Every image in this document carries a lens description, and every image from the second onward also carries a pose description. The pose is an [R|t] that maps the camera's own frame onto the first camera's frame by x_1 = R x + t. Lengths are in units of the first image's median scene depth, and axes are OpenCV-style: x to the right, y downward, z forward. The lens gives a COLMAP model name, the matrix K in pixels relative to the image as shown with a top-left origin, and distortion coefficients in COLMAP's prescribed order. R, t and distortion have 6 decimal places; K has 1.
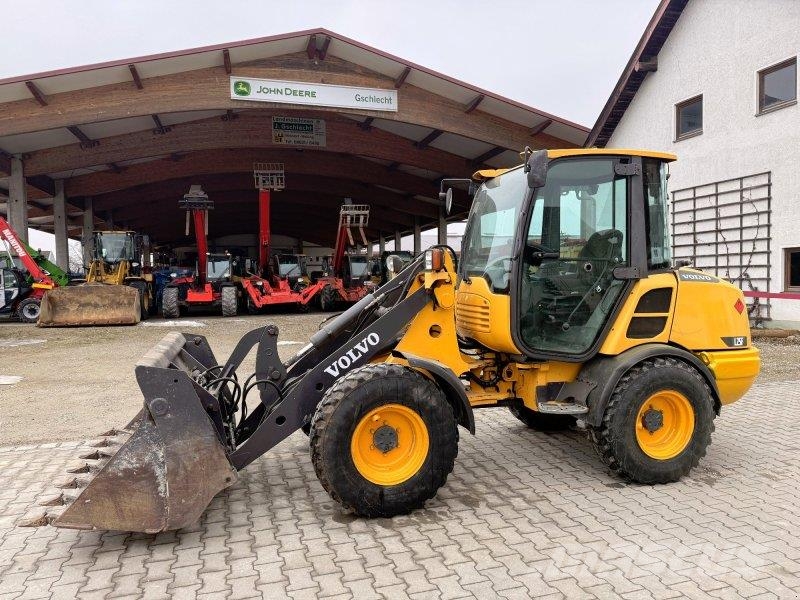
lens RADIAL K [[559.2, 0, 398.8], [0, 559.2, 309.6], [0, 0, 1]] dist [0.046852, -0.055213]
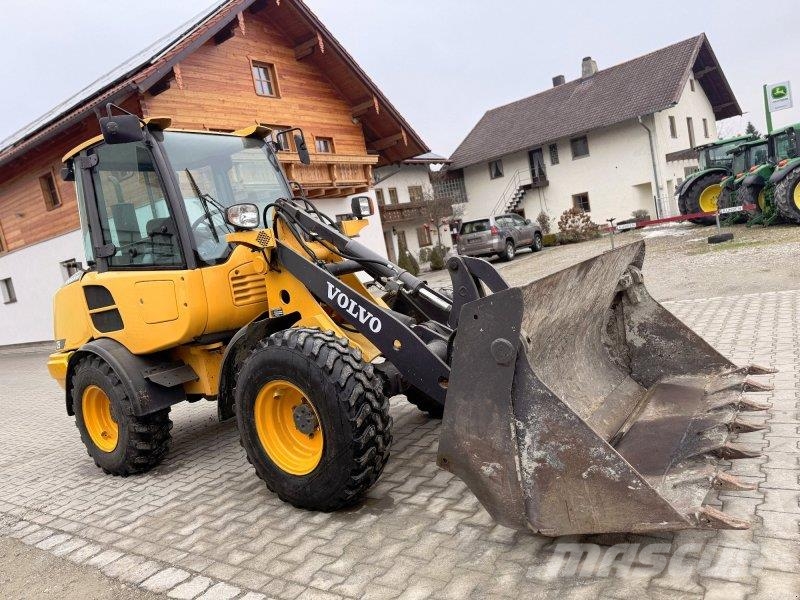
lens RADIAL K [[562.9, 0, 402.0], [0, 562.9, 299.5], [0, 0, 1]] dist [0.036177, -0.040477]
pose [[-0.603208, 0.052121, 0.795879, -0.252614], [0.241030, 0.963119, 0.119607, -0.008105], [-0.760293, 0.263979, -0.593524, 0.488404]]
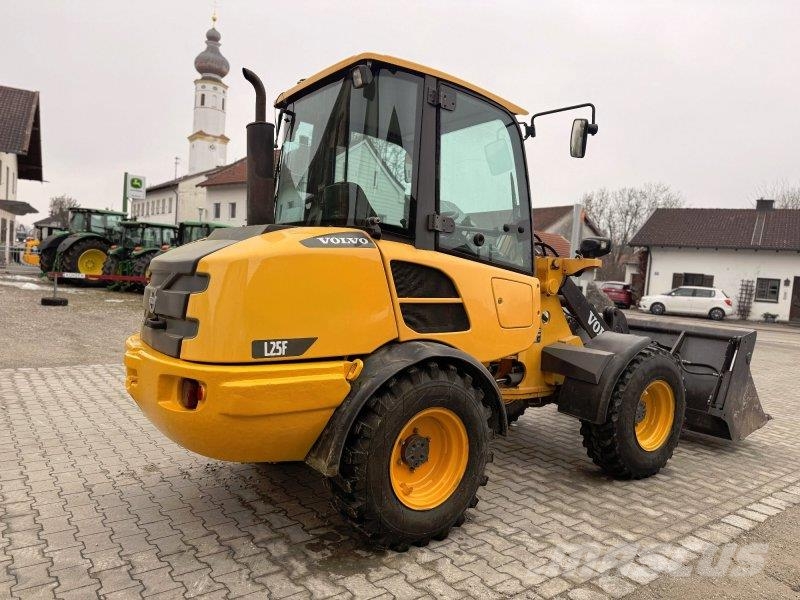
lens RADIAL K [[559.2, 0, 398.8], [0, 559.2, 309.6], [0, 0, 1]] dist [0.046852, -0.055213]
pose [[-0.936854, -0.025678, -0.348776, 0.202793], [-0.076920, 0.988008, 0.133875, -0.030561], [0.341156, 0.152249, -0.927595, 0.633734]]
